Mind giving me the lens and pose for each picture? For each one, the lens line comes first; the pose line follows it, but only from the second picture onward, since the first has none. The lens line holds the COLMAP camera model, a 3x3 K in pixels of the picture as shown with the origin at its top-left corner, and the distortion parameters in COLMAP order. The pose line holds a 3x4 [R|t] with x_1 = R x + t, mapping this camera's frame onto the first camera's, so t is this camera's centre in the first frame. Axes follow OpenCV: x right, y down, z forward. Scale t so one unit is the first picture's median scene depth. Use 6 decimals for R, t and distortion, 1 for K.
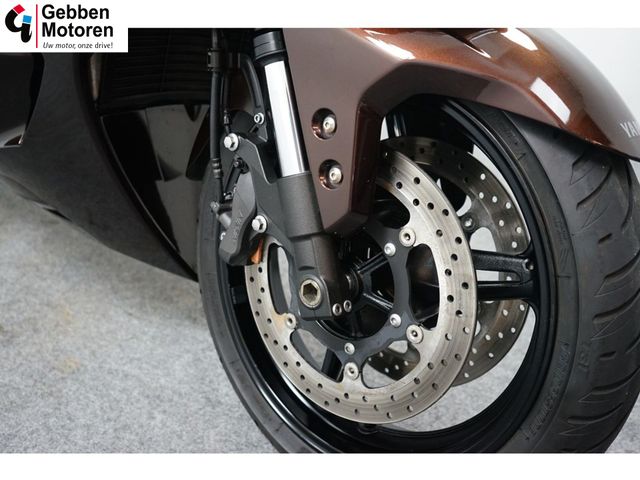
lens RADIAL K [[674.5, 0, 318.4], [0, 674.5, 239.1], [0, 0, 1]] dist [0.005270, 0.000000]
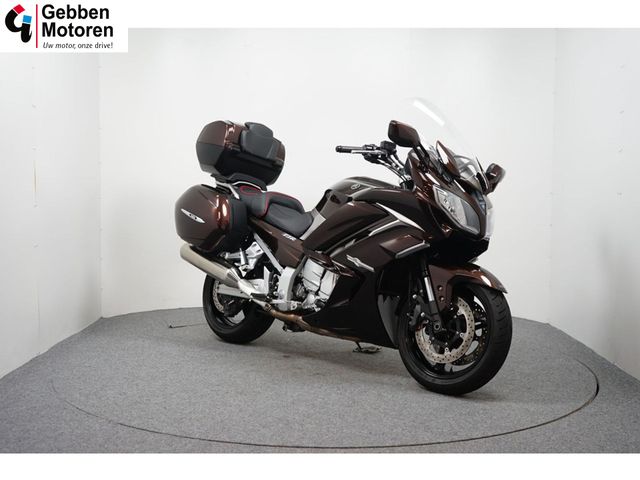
lens RADIAL K [[781.9, 0, 320.3], [0, 781.9, 240.0], [0, 0, 1]] dist [-0.012536, 0.000000]
pose [[0.998818, 0.004459, -0.048406, -0.513811], [-0.024033, 0.910879, -0.411973, 1.643352], [0.042255, 0.412649, 0.909909, -3.786704]]
